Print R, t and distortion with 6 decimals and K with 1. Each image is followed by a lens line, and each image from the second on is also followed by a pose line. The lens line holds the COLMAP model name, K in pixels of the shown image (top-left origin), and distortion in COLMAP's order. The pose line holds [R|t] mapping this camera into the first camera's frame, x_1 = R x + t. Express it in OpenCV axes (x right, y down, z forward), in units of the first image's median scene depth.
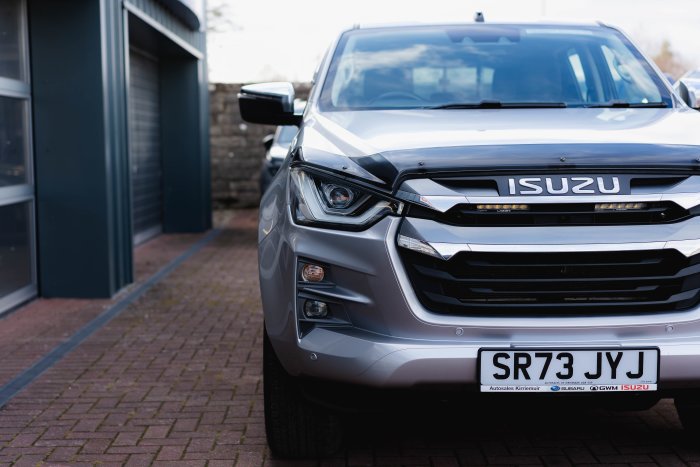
lens RADIAL K [[1093.0, 0, 350.0], [0, 1093.0, 233.5], [0, 0, 1]] dist [0.010776, 0.002285]
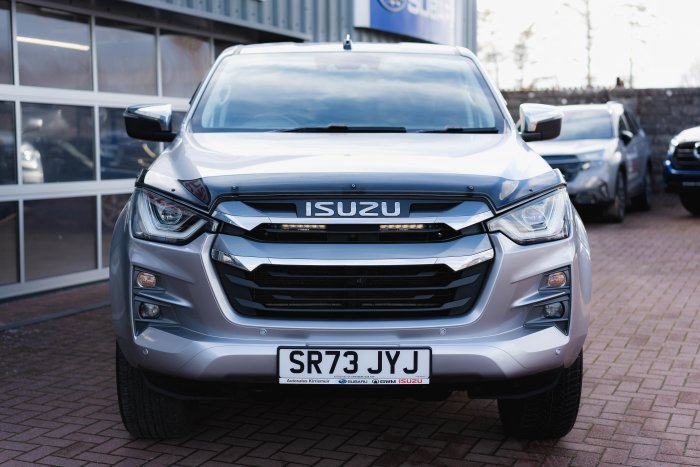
lens RADIAL K [[1093.0, 0, 350.0], [0, 1093.0, 233.5], [0, 0, 1]] dist [0.010776, 0.002285]
pose [[0.999928, 0.011578, 0.003067, 0.189644], [-0.011612, 0.999871, 0.011088, -0.030529], [-0.002938, -0.011123, 0.999934, -0.174500]]
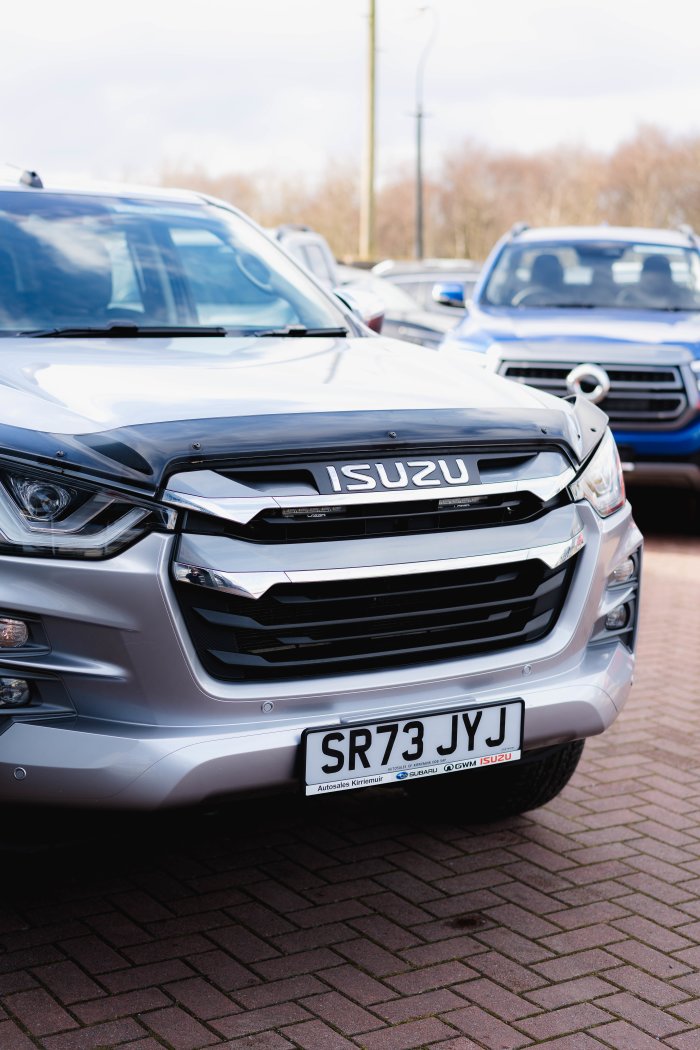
lens RADIAL K [[1639.5, 0, 350.0], [0, 1639.5, 525.0], [0, 0, 1]] dist [0.010776, 0.002285]
pose [[0.853811, -0.053337, 0.517843, -0.354693], [0.033340, 0.998298, 0.047852, -0.062180], [-0.519514, -0.023592, 0.854136, 0.154874]]
